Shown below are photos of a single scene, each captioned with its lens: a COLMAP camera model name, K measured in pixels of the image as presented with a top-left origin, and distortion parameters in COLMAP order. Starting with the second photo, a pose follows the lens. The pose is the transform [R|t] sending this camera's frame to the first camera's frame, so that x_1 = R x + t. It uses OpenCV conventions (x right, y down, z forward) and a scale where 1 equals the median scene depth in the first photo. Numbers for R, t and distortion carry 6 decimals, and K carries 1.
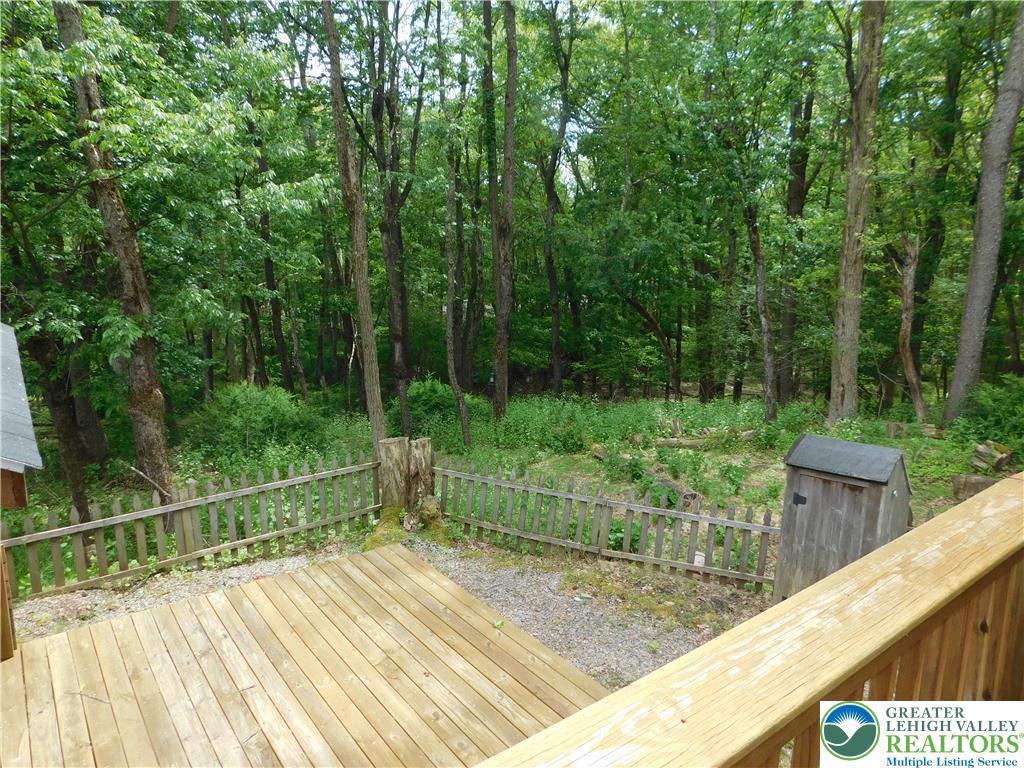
lens RADIAL K [[681.9, 0, 514.2], [0, 681.9, 387.5], [0, 0, 1]] dist [-0.070085, 0.055907]
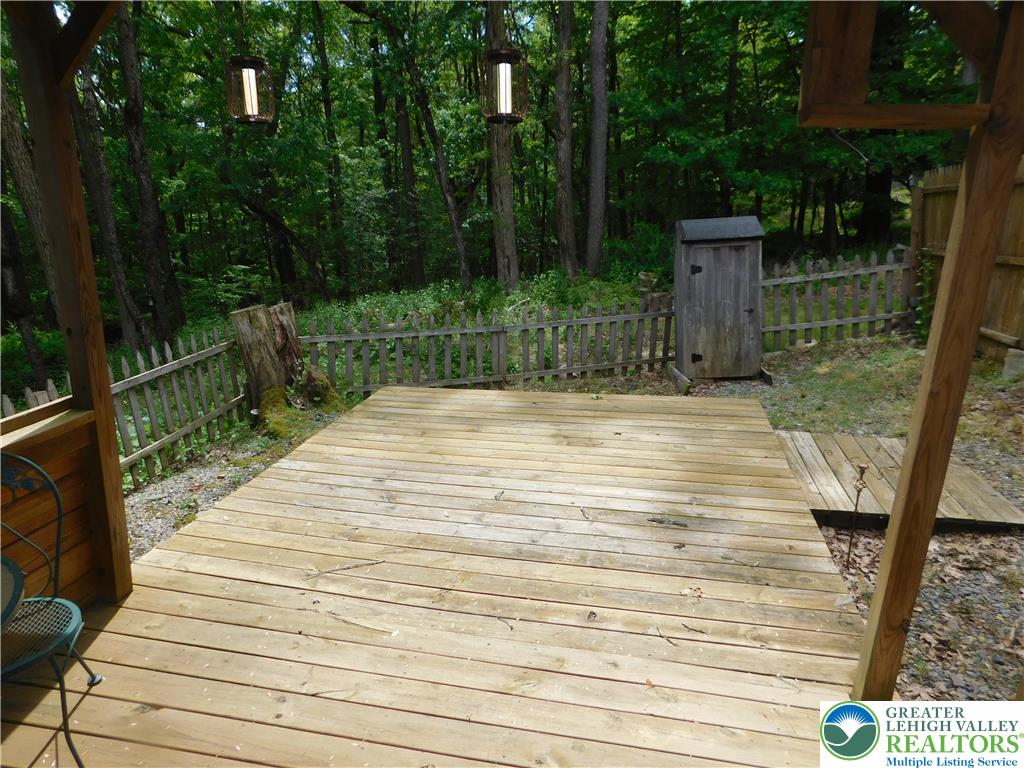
lens RADIAL K [[681.9, 0, 508.1], [0, 681.9, 379.7], [0, 0, 1]] dist [-0.070085, 0.055907]
pose [[0.753522, -0.200323, 0.626160, -0.266645], [0.166922, 0.979531, 0.112500, 0.069316], [-0.635879, 0.019749, 0.771536, 0.112658]]
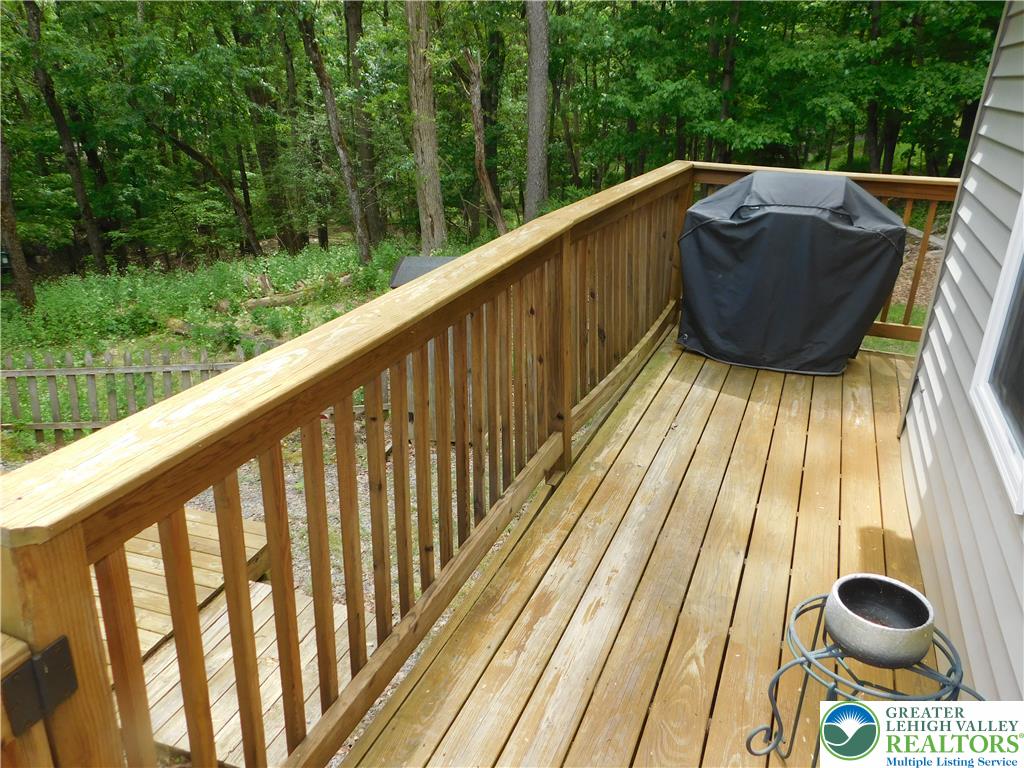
lens RADIAL K [[795.5, 0, 507.8], [0, 795.5, 383.3], [0, 0, 1]] dist [0.015796, 0.002565]
pose [[0.846539, -0.209185, 0.489503, -0.029704], [0.124020, 0.971752, 0.200791, 0.013568], [-0.517678, -0.109269, 0.848569, -0.057705]]
